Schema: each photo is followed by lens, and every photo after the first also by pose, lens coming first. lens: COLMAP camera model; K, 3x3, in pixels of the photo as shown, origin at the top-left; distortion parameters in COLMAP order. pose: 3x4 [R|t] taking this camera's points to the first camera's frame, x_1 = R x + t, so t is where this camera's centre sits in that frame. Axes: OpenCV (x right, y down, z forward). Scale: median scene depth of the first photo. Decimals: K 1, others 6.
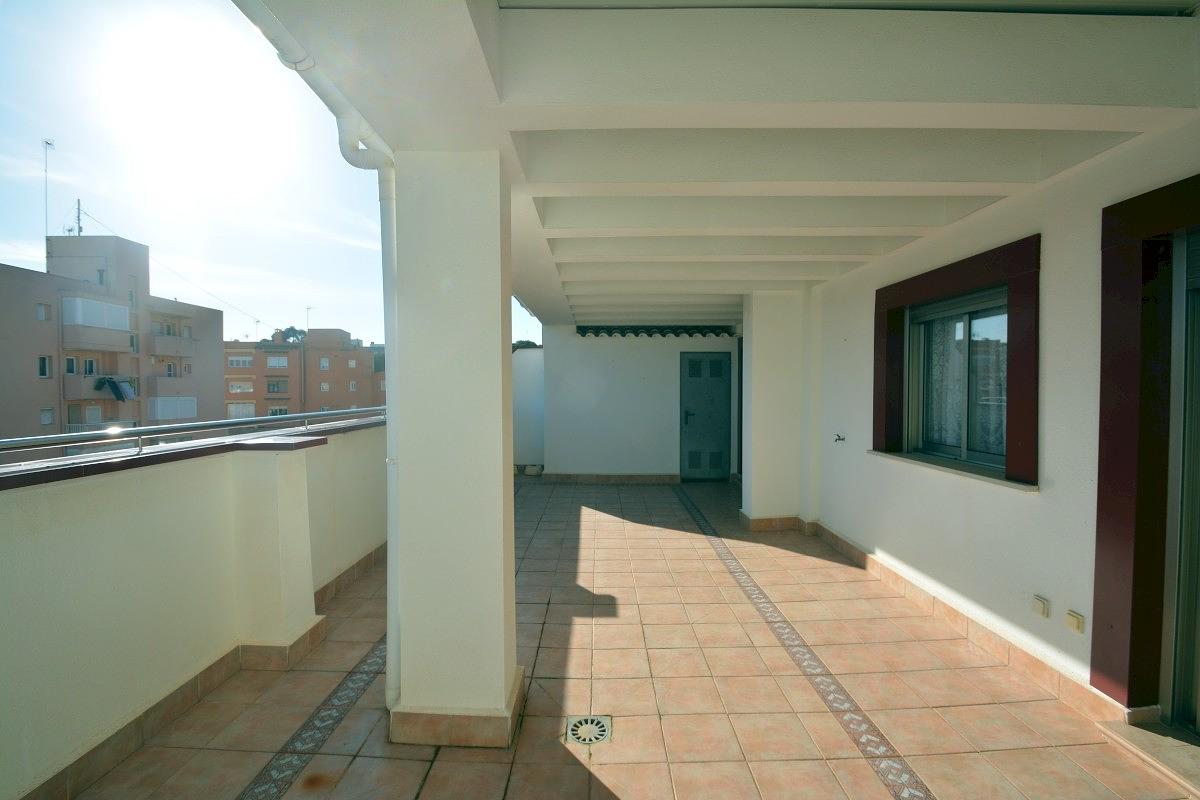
lens RADIAL K [[530.4, 0, 603.3], [0, 530.4, 397.1], [0, 0, 1]] dist [0.004923, -0.008993]
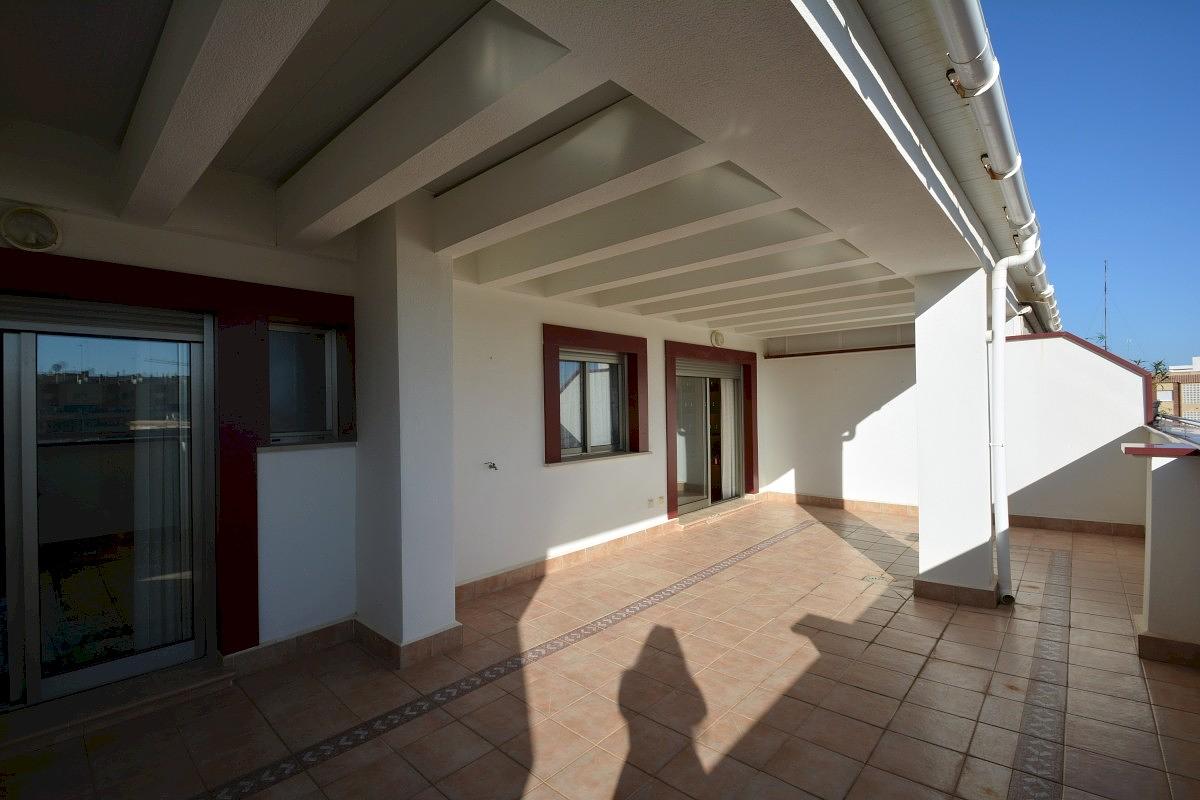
lens RADIAL K [[530.4, 0, 599.6], [0, 530.4, 403.4], [0, 0, 1]] dist [0.004923, -0.008993]
pose [[-0.736292, 0.021877, 0.676310, -0.082493], [0.034313, 0.999399, 0.005027, -0.006646], [-0.675793, 0.026908, -0.736600, 0.428362]]
